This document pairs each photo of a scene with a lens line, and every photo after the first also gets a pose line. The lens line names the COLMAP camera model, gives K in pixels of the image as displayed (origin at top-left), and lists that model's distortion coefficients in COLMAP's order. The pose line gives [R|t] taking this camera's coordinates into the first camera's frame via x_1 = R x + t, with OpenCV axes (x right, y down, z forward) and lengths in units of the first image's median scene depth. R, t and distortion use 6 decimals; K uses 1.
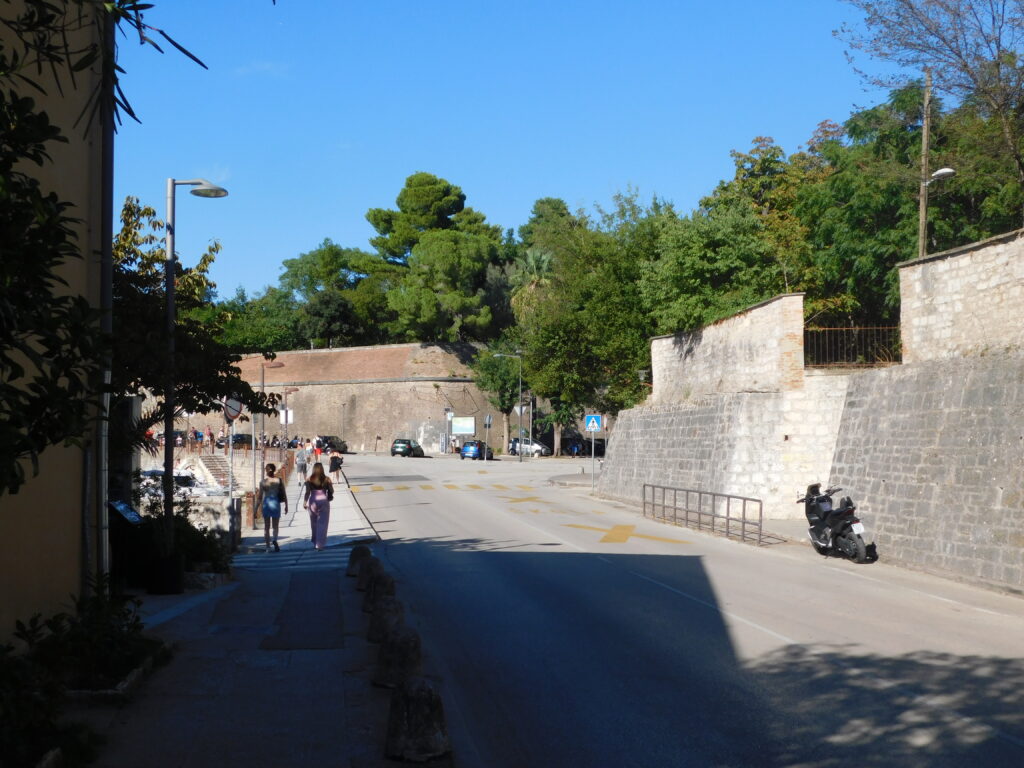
lens RADIAL K [[1194.4, 0, 515.0], [0, 1194.4, 381.9], [0, 0, 1]] dist [0.000748, 0.000000]
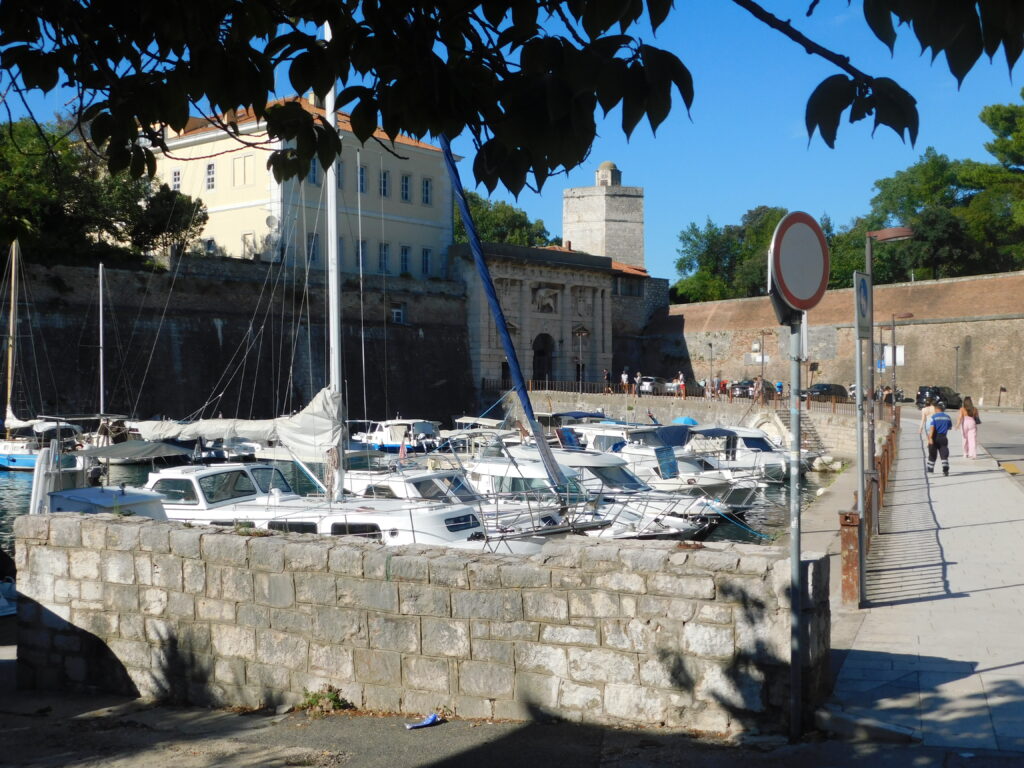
lens RADIAL K [[1194.4, 0, 514.5], [0, 1194.4, 380.7], [0, 0, 1]] dist [0.000748, 0.000000]
pose [[0.886393, 0.000270, -0.462933, -0.032971], [0.017643, 0.999254, 0.034364, 0.007789], [0.462597, -0.038627, 0.885727, 0.143792]]
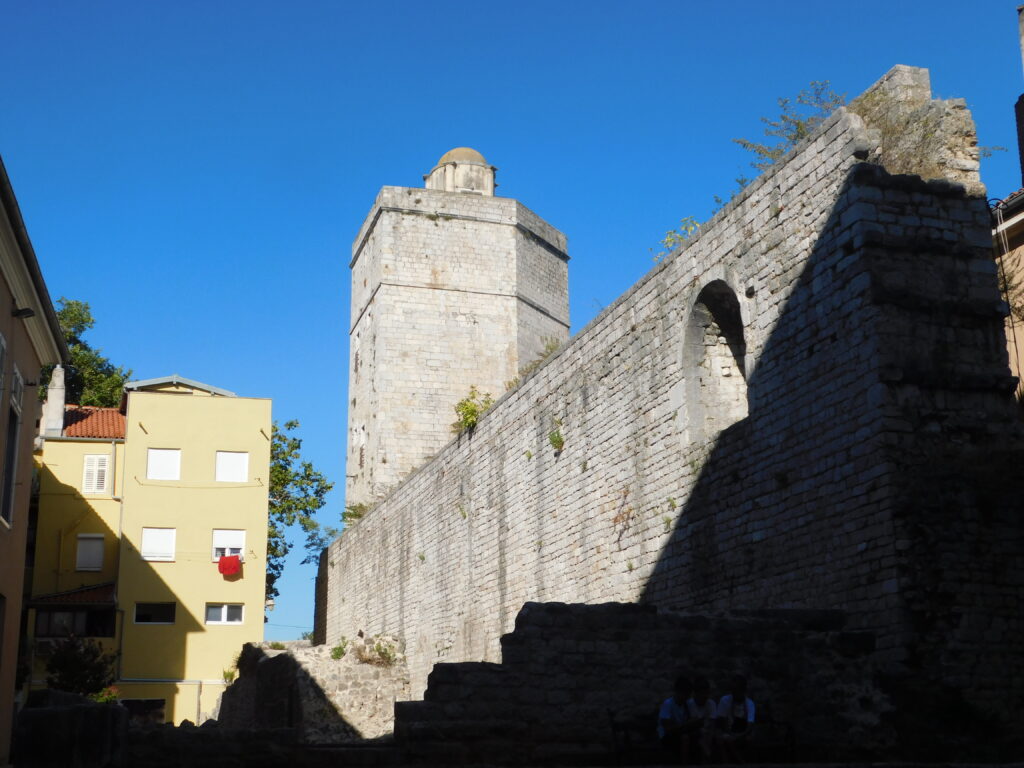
lens RADIAL K [[1365.9, 0, 510.3], [0, 1365.9, 388.7], [0, 0, 1]] dist [-0.008558, 0.000000]
pose [[0.947421, 0.074286, 0.311248, -0.716637], [-0.008382, 0.978107, -0.207933, 0.018166], [-0.319881, 0.194391, 0.927302, 0.902517]]
